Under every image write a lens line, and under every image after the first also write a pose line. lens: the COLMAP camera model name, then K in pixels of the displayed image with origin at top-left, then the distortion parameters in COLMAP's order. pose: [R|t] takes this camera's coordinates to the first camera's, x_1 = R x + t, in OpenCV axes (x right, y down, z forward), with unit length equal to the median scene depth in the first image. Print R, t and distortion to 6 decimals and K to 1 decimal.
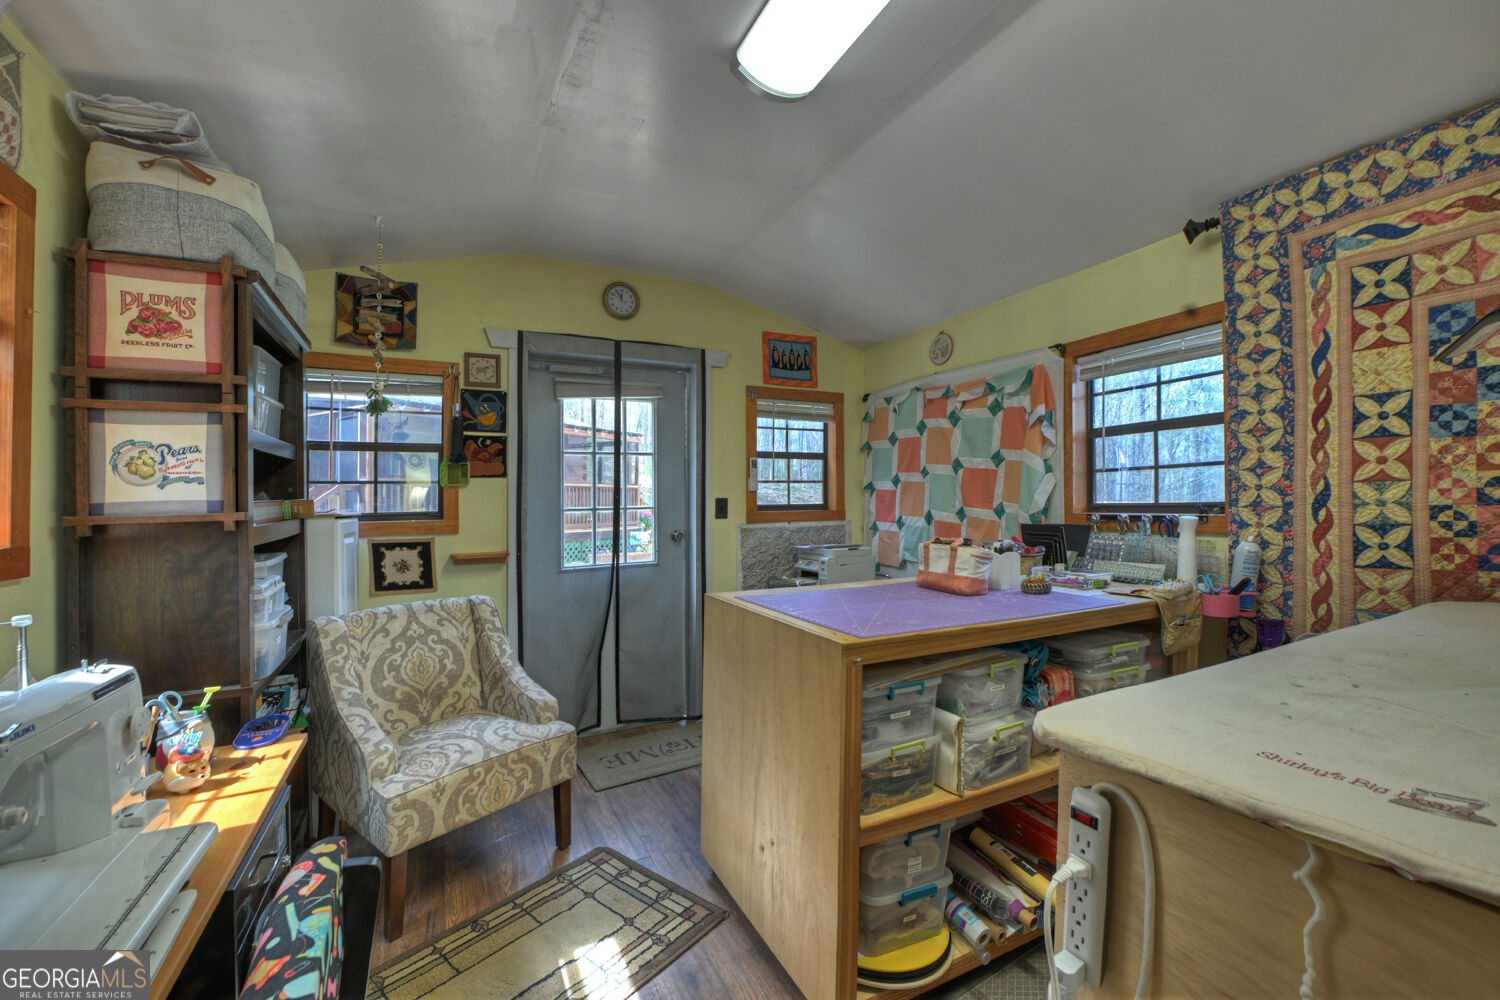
lens RADIAL K [[629.4, 0, 751.8], [0, 629.4, 499.7], [0, 0, 1]] dist [0.000108, 0.000031]
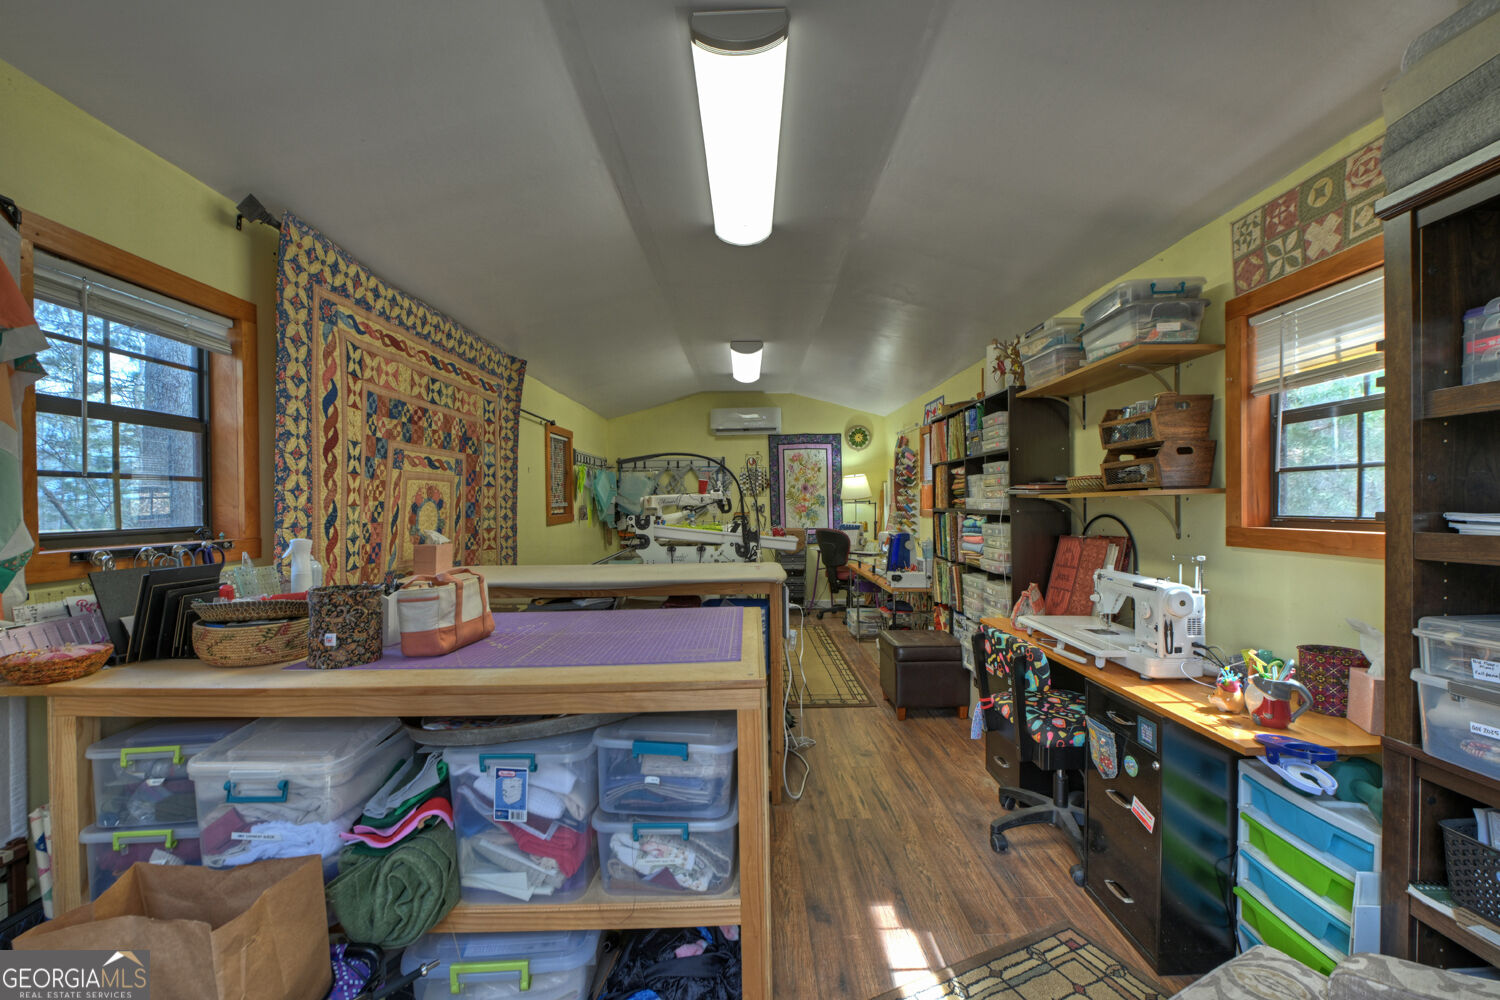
lens RADIAL K [[629.4, 0, 748.1], [0, 629.4, 507.6], [0, 0, 1]] dist [0.000108, 0.000031]
pose [[-0.915465, 0.011746, 0.402226, -0.305968], [0.011122, 0.999931, -0.003887, -0.010372], [-0.402244, 0.000915, -0.915532, 1.779927]]
